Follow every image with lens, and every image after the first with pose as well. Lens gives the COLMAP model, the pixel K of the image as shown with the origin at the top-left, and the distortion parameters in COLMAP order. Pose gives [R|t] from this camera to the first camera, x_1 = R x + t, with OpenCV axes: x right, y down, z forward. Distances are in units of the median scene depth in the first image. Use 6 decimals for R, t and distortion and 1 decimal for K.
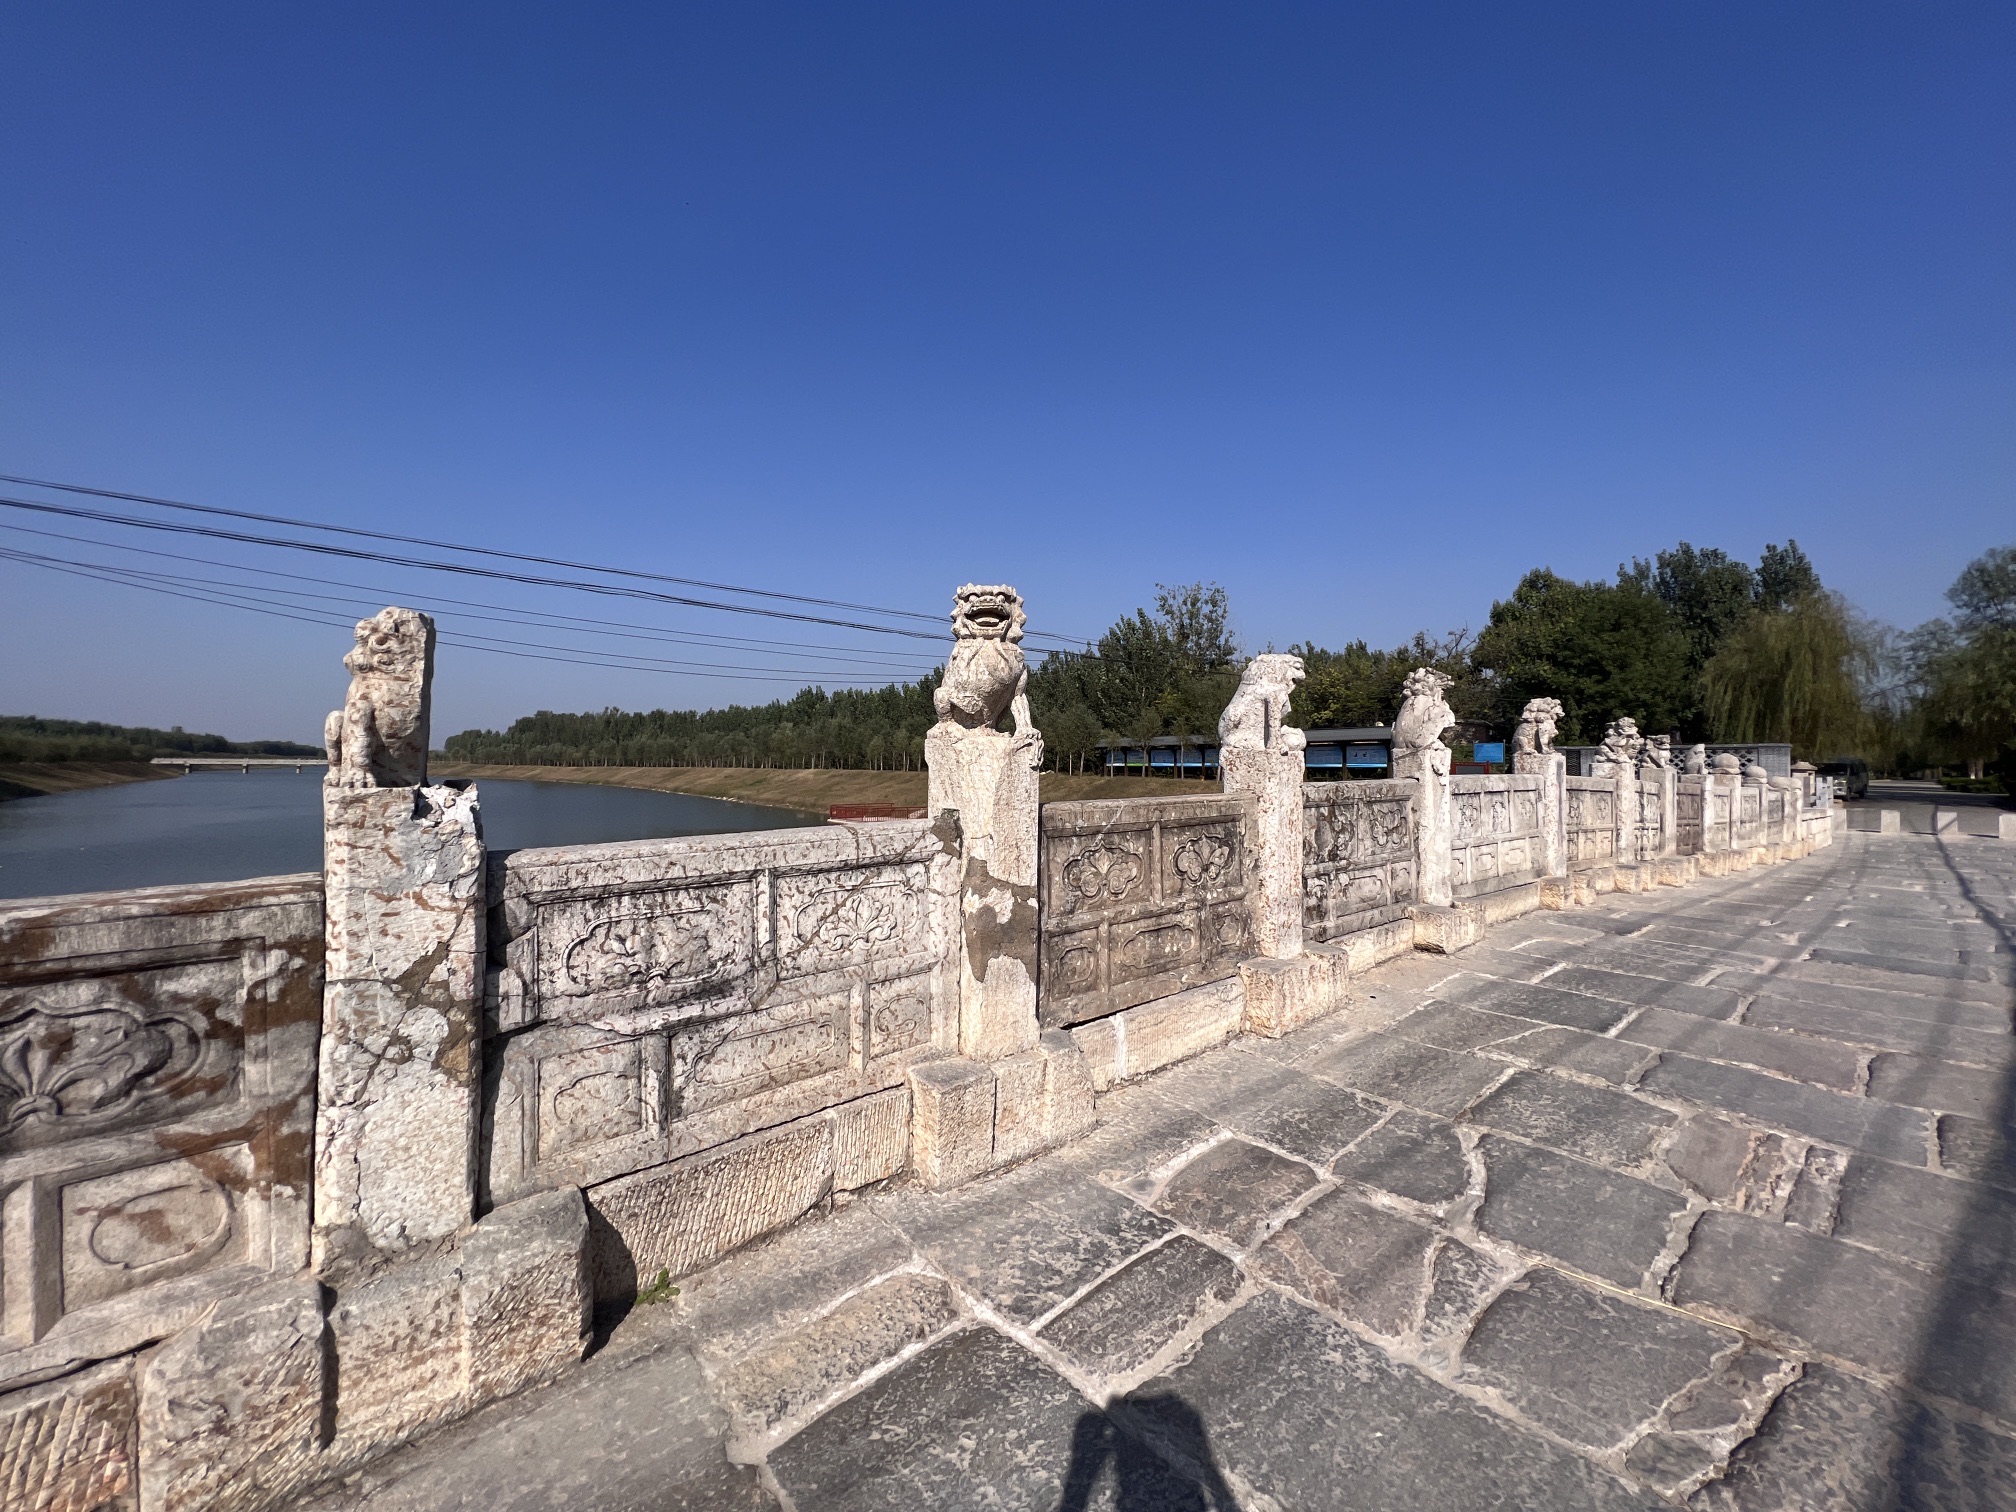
lens RADIAL K [[806.6, 0, 1003.7], [0, 806.6, 745.6], [0, 0, 1]] dist [-0.002643, 0.000590]
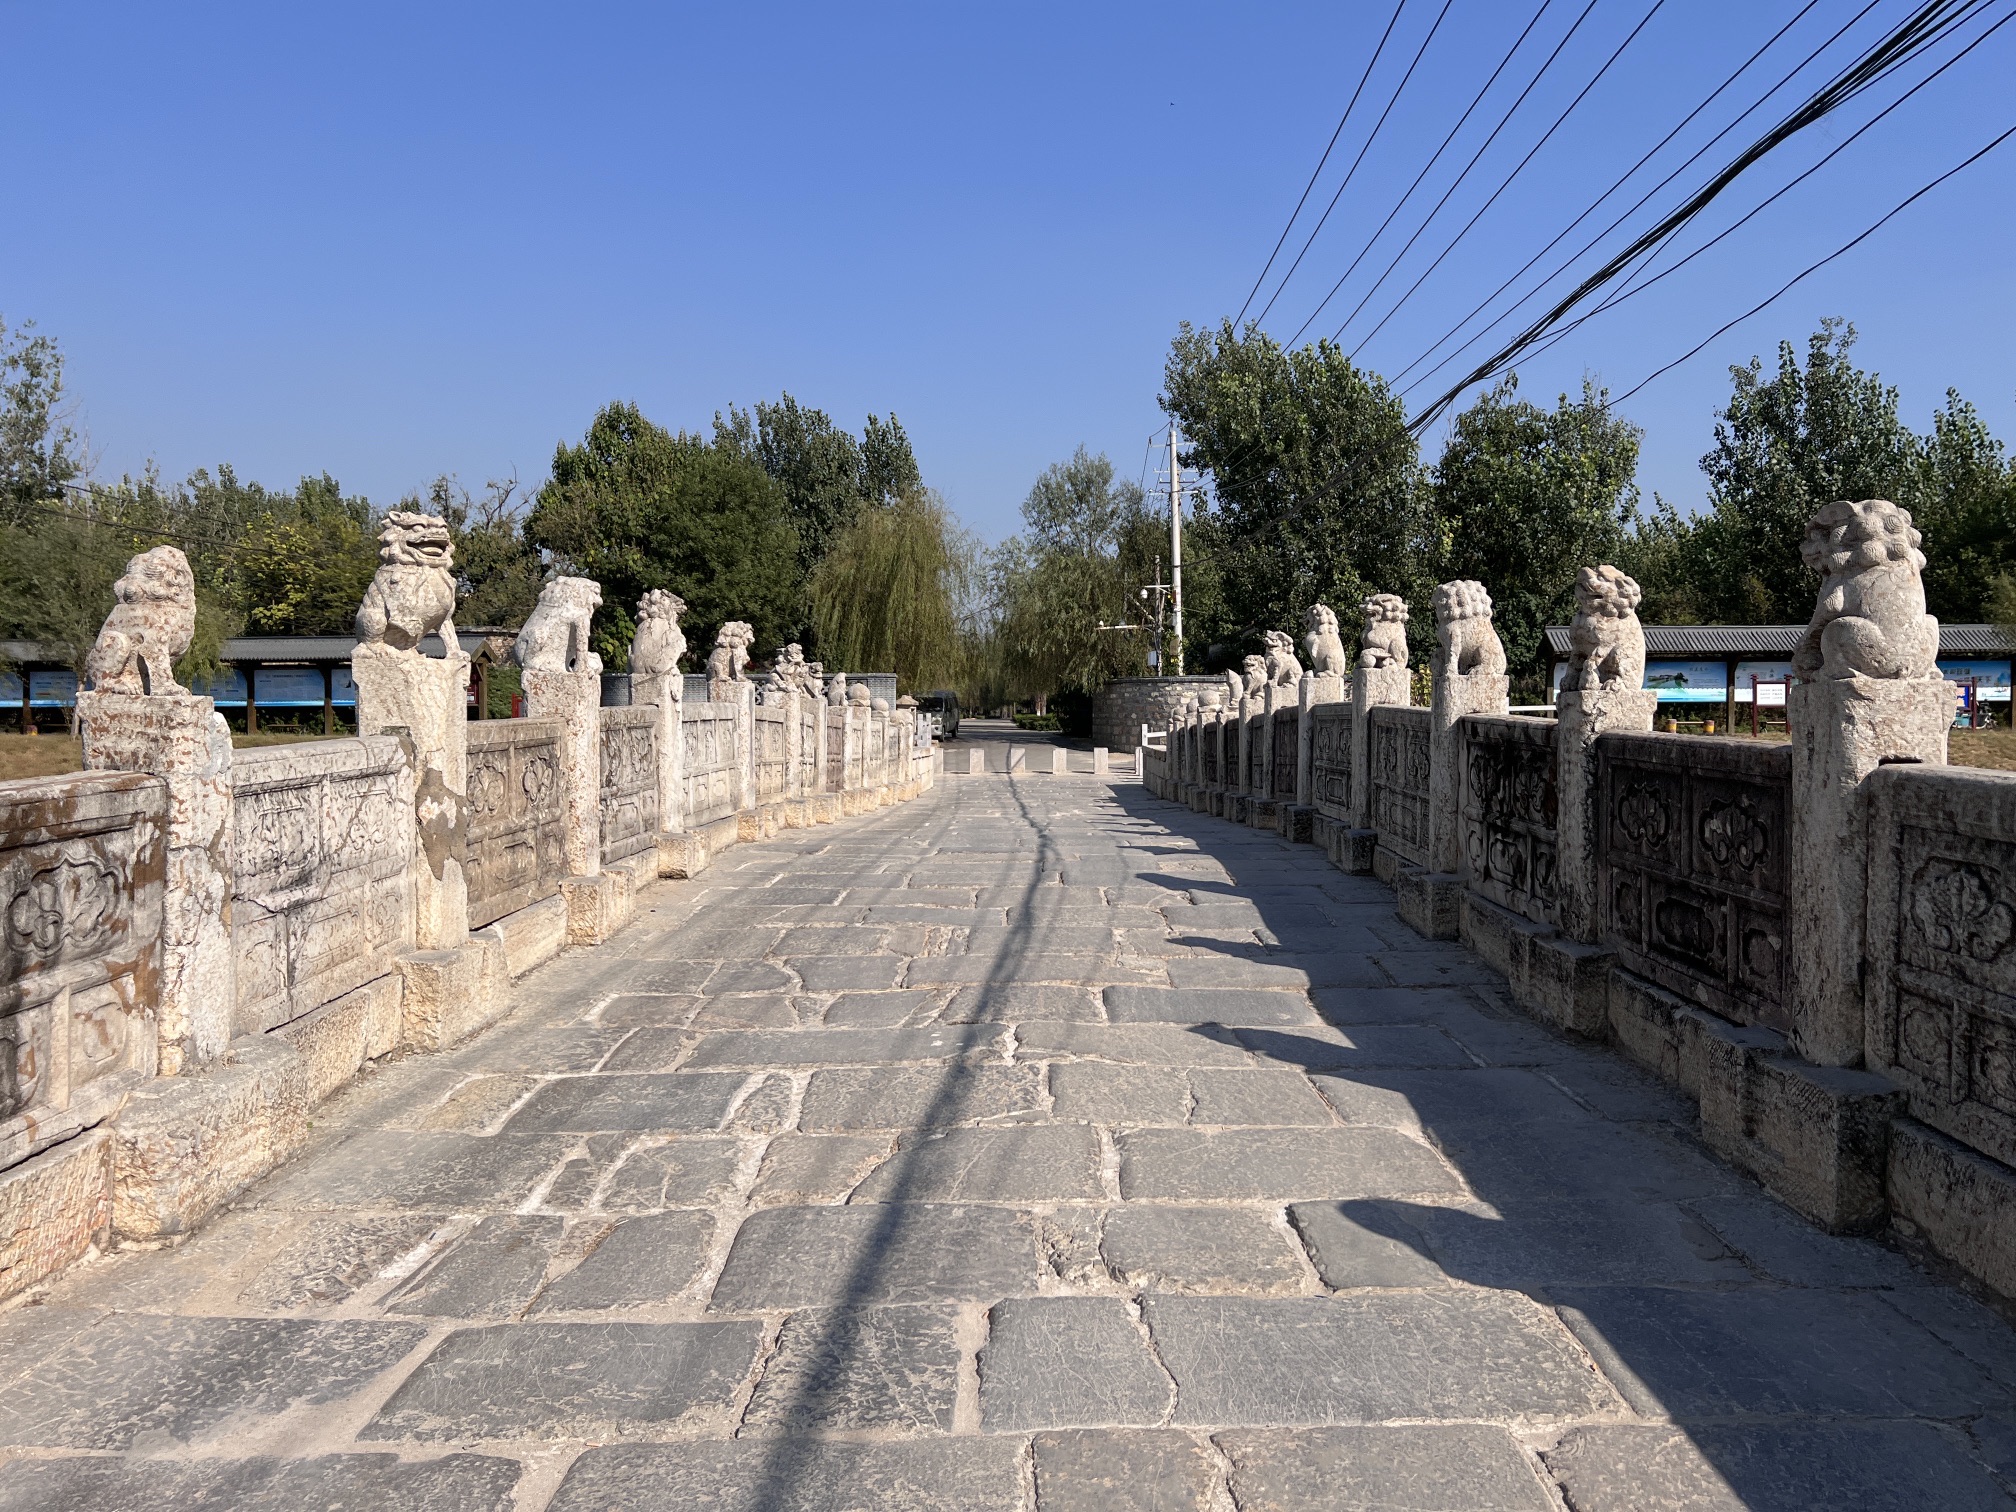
lens RADIAL K [[1517.8, 0, 1008.0], [0, 1517.8, 756.0], [0, 0, 1]] dist [-0.006679, -0.007090]
pose [[0.655327, -0.029658, 0.754763, -0.524265], [-0.014125, 0.998573, 0.051502, 0.001935], [-0.755213, -0.044412, 0.653973, -0.456500]]
